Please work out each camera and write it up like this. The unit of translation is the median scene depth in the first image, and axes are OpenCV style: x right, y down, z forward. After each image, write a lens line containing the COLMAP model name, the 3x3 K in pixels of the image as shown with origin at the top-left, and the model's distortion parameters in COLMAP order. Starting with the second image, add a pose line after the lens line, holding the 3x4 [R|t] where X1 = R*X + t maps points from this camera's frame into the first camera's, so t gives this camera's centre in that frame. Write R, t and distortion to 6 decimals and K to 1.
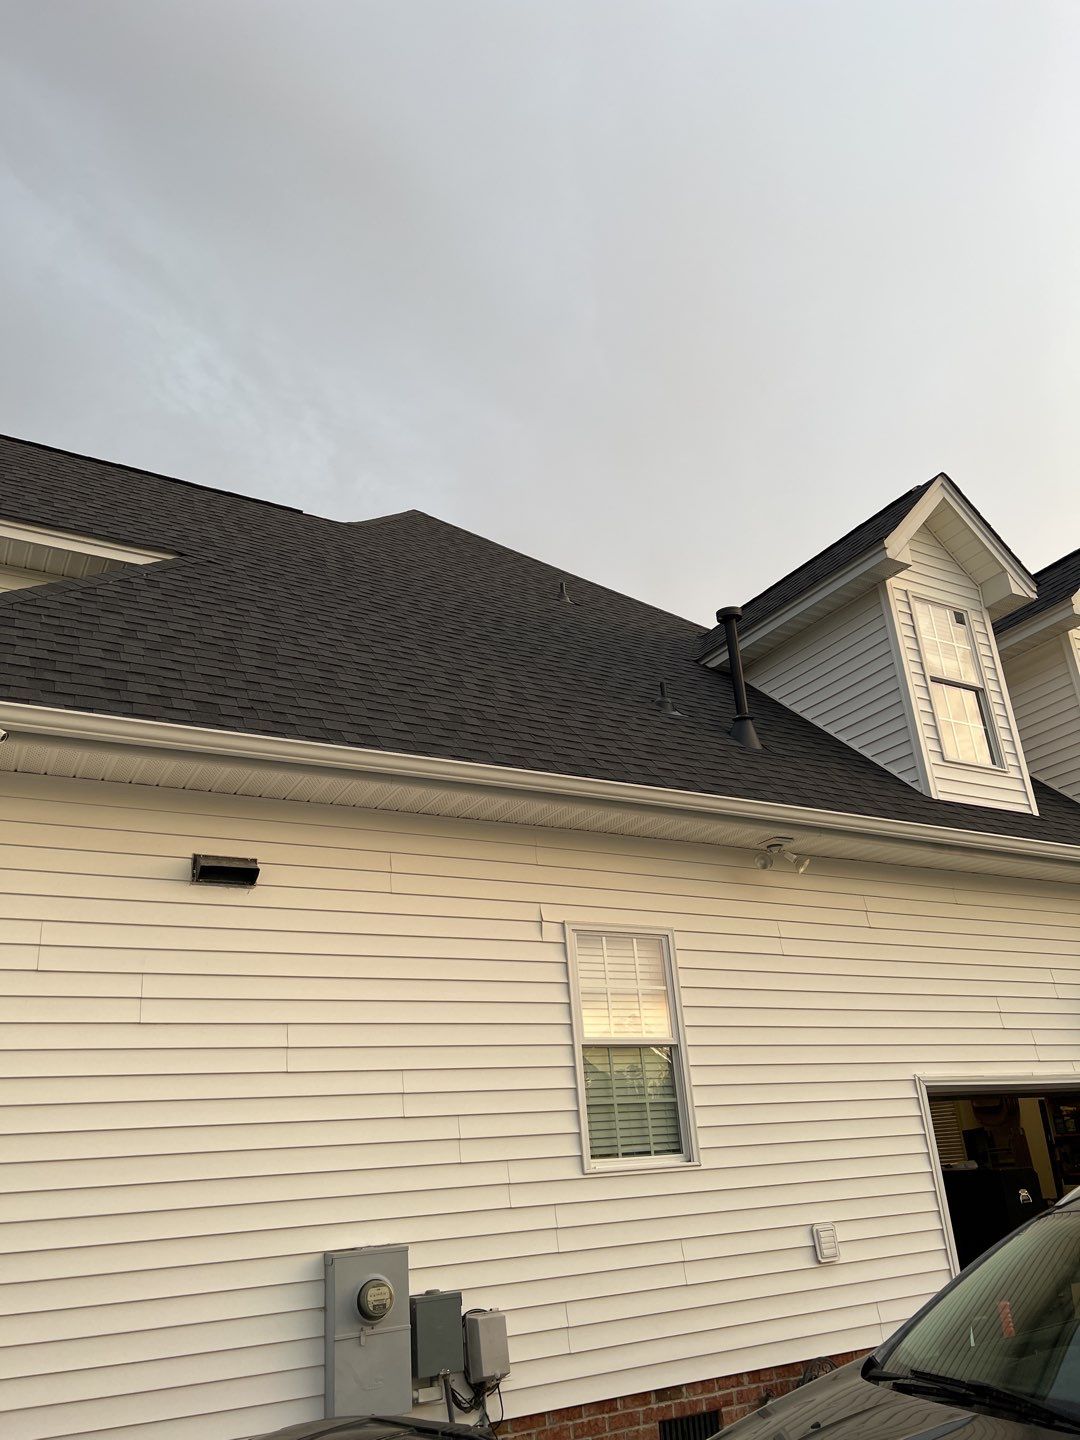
lens RADIAL K [[1064.1, 0, 540.0], [0, 1064.1, 720.0], [0, 0, 1]] dist [0.032064, -0.043681]
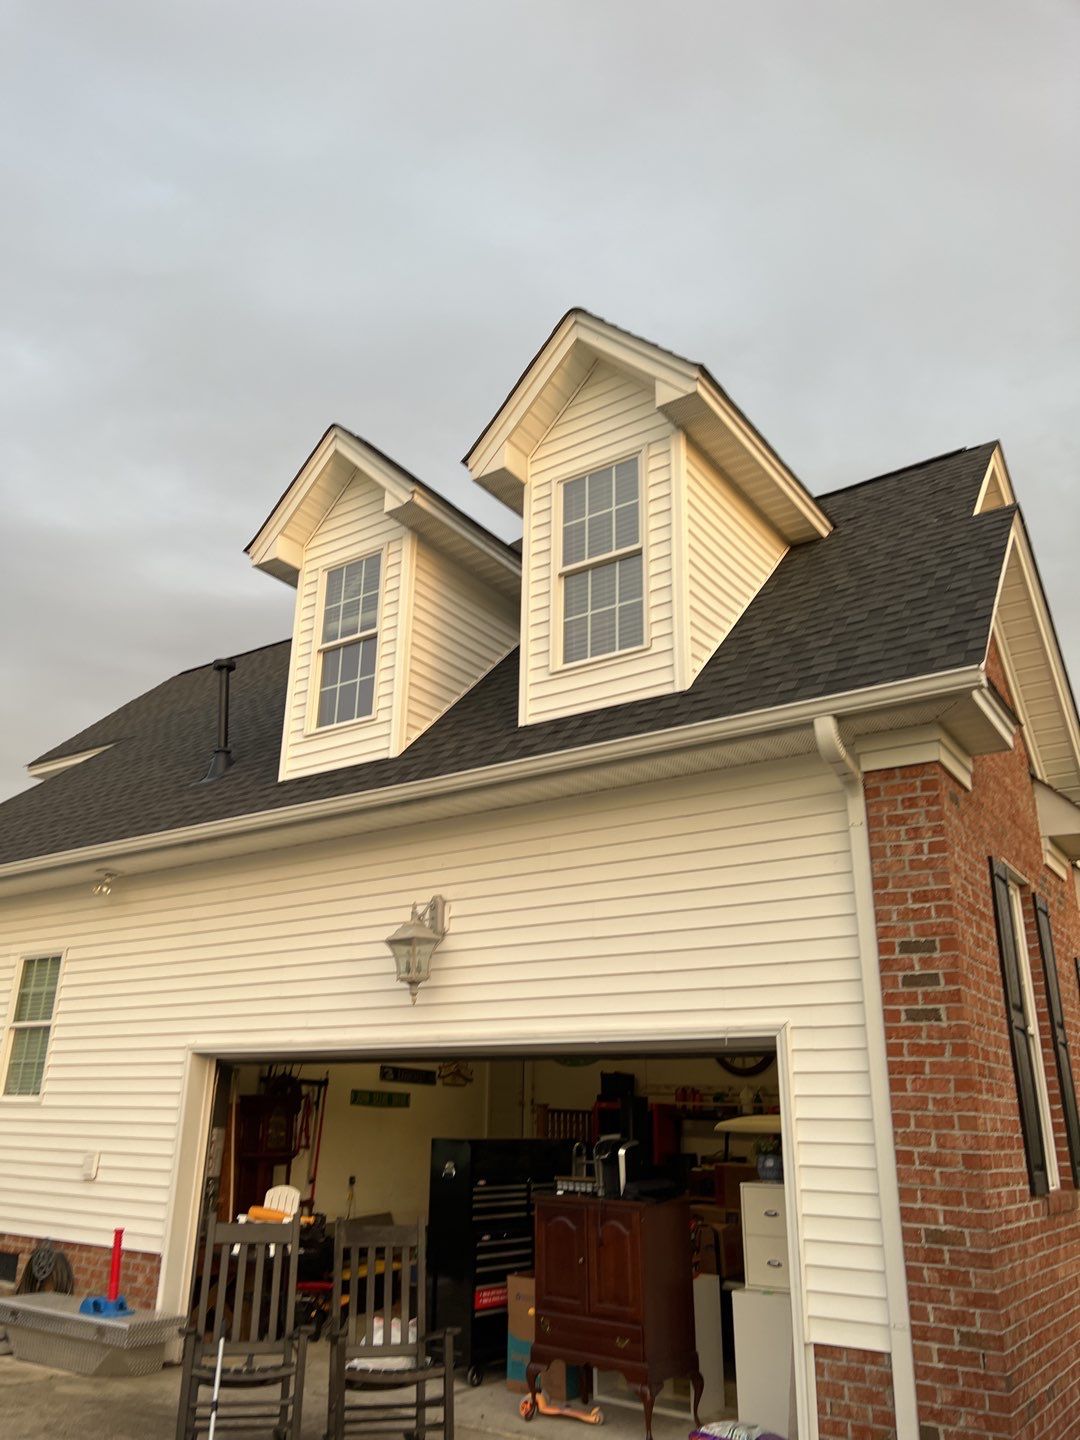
lens RADIAL K [[1064.1, 0, 540.0], [0, 1064.1, 720.0], [0, 0, 1]] dist [0.032064, -0.043681]
pose [[0.419679, -0.251496, -0.872135, 0.953546], [0.307728, 0.943366, -0.123955, 0.153197], [0.853916, -0.216358, 0.473303, 0.498068]]
